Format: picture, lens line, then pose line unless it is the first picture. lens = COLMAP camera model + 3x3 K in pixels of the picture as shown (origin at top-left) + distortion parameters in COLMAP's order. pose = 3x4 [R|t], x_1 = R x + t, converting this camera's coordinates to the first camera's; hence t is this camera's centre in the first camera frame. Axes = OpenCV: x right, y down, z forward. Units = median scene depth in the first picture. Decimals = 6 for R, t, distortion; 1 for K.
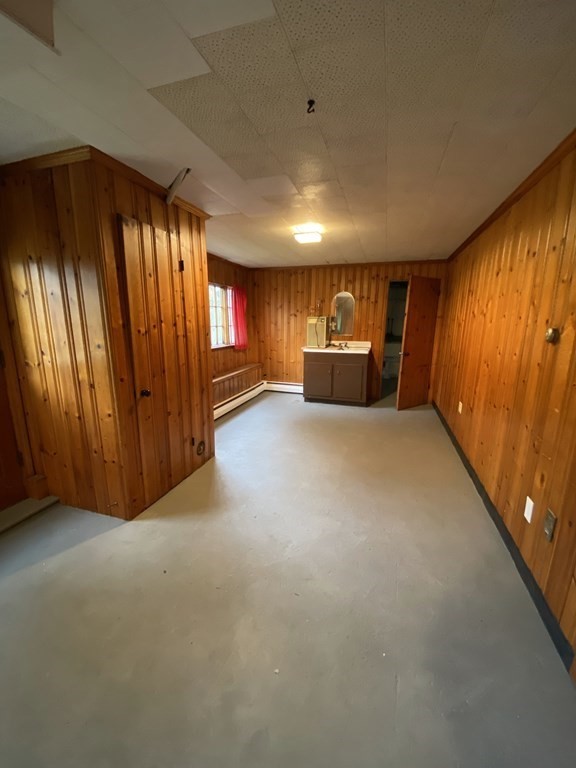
lens RADIAL K [[311.9, 0, 286.9], [0, 311.9, 383.5], [0, 0, 1]] dist [0.001504, -0.007258]
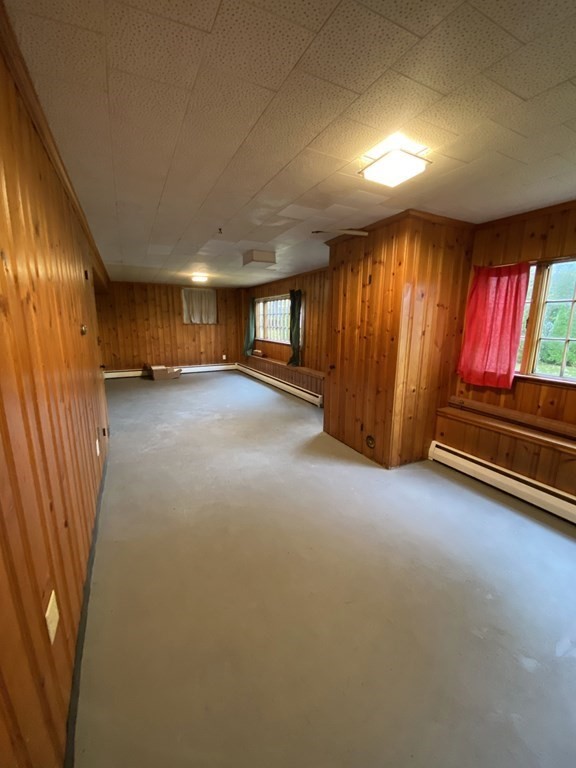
lens RADIAL K [[311.9, 0, 287.2], [0, 311.9, 383.5], [0, 0, 1]] dist [0.001504, -0.007258]
pose [[-0.709567, 0.127195, -0.693063, 0.723467], [-0.164825, 0.926325, 0.338754, -0.333398], [0.685090, 0.354602, -0.636325, 1.562426]]
